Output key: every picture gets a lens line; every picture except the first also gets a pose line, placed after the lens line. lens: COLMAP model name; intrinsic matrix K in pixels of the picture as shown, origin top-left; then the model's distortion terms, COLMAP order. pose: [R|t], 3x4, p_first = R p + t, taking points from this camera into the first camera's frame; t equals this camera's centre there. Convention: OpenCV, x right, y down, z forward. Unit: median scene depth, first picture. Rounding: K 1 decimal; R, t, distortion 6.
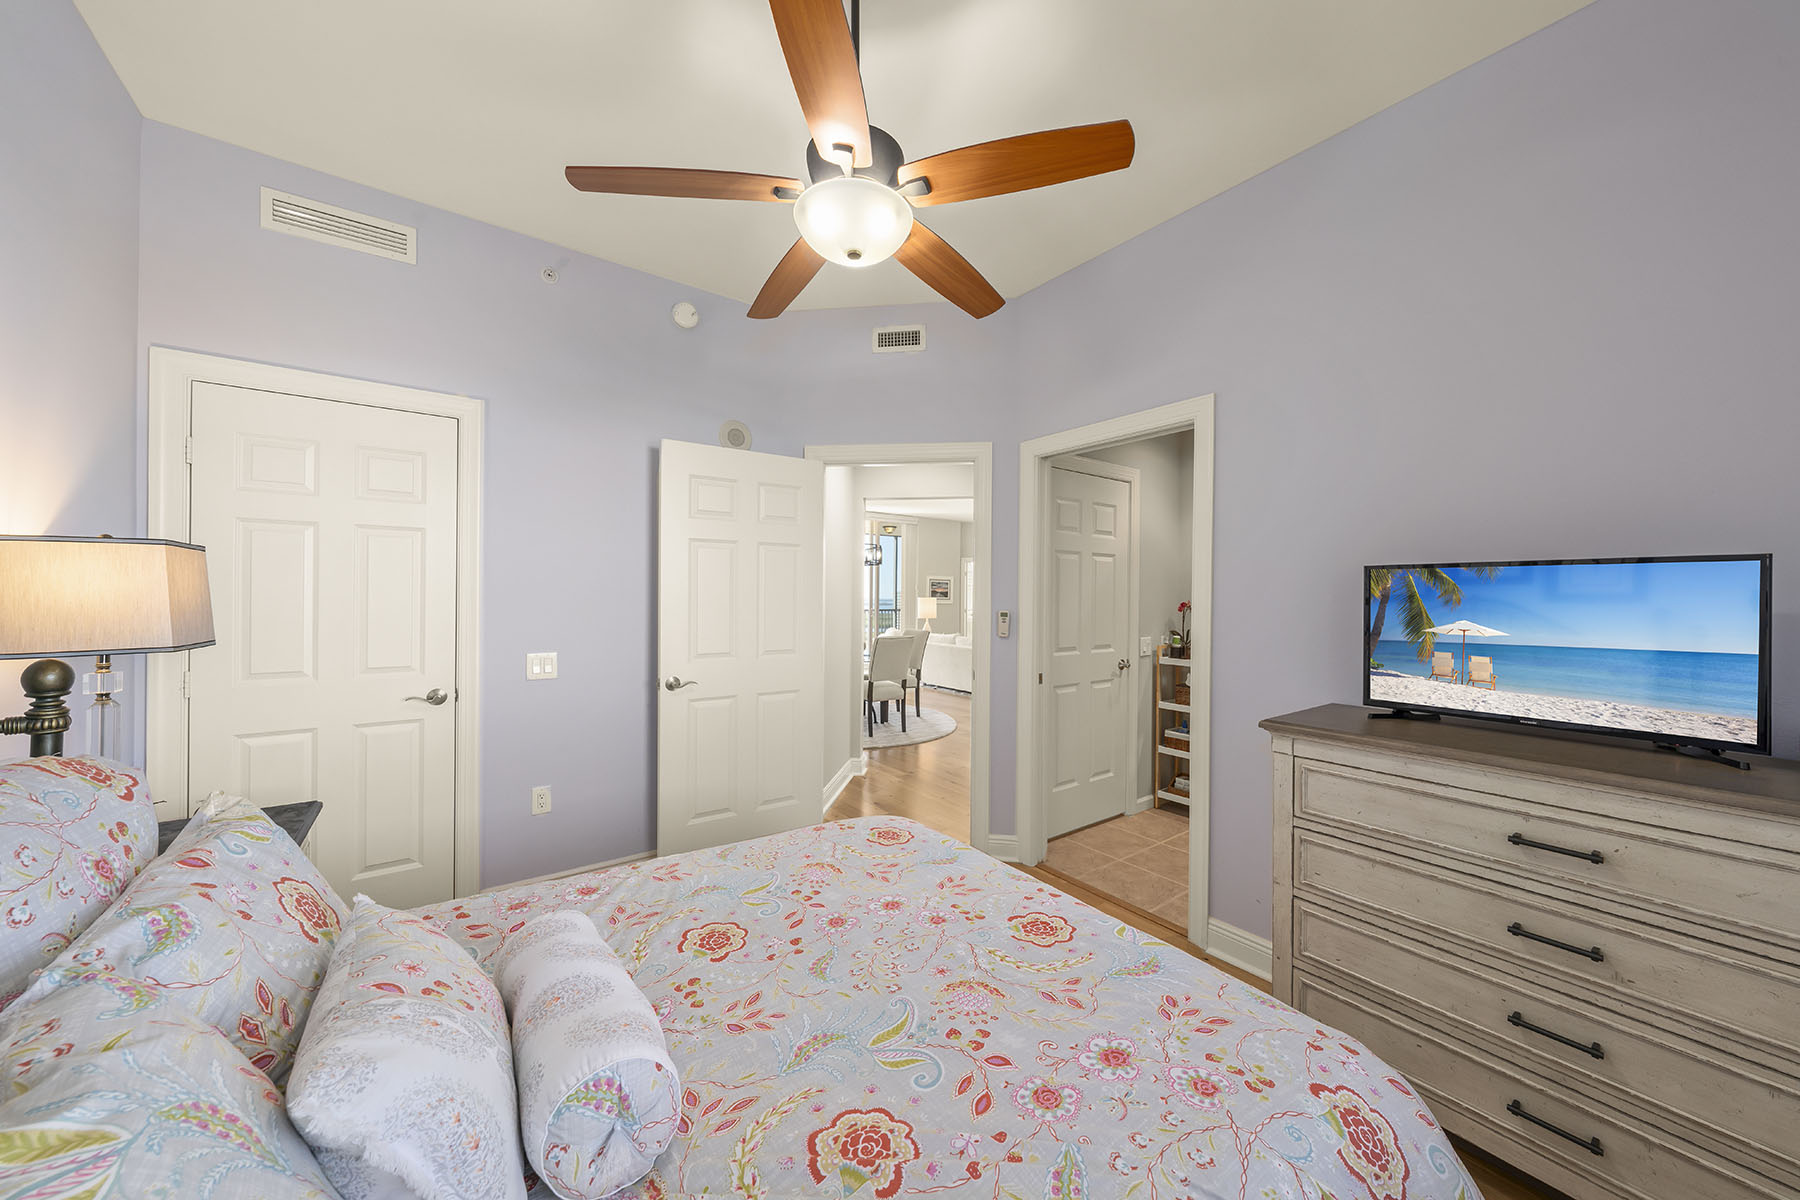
lens RADIAL K [[623.1, 0, 901.4], [0, 623.1, 598.0], [0, 0, 1]] dist [0.000457, 0.000006]
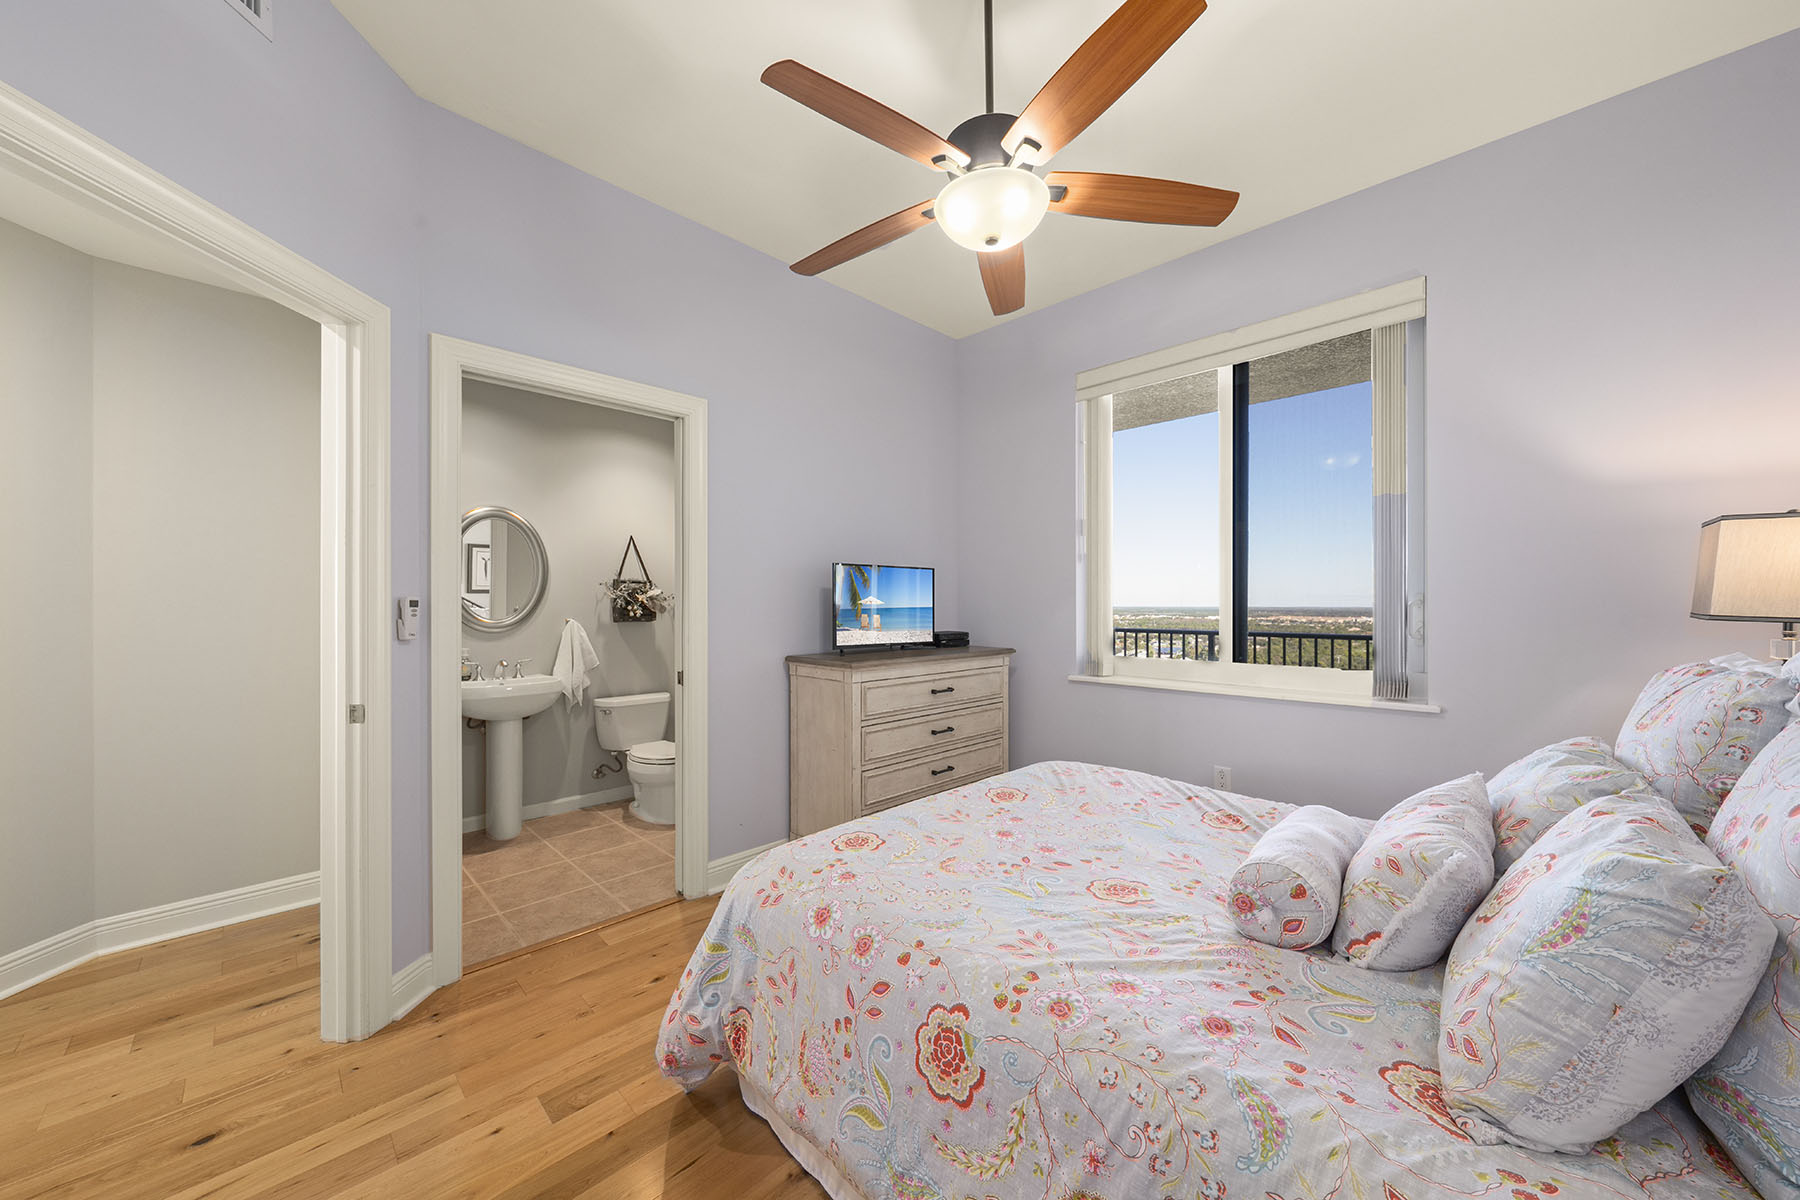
lens RADIAL K [[636.7, 0, 902.5], [0, 636.7, 607.8], [0, 0, 1]] dist [0.000972, 0.000023]
pose [[-0.154449, -0.014001, 0.987901, -1.061804], [-0.001206, 0.999902, 0.013982, 0.044653], [-0.988000, 0.000968, -0.154451, 1.249675]]
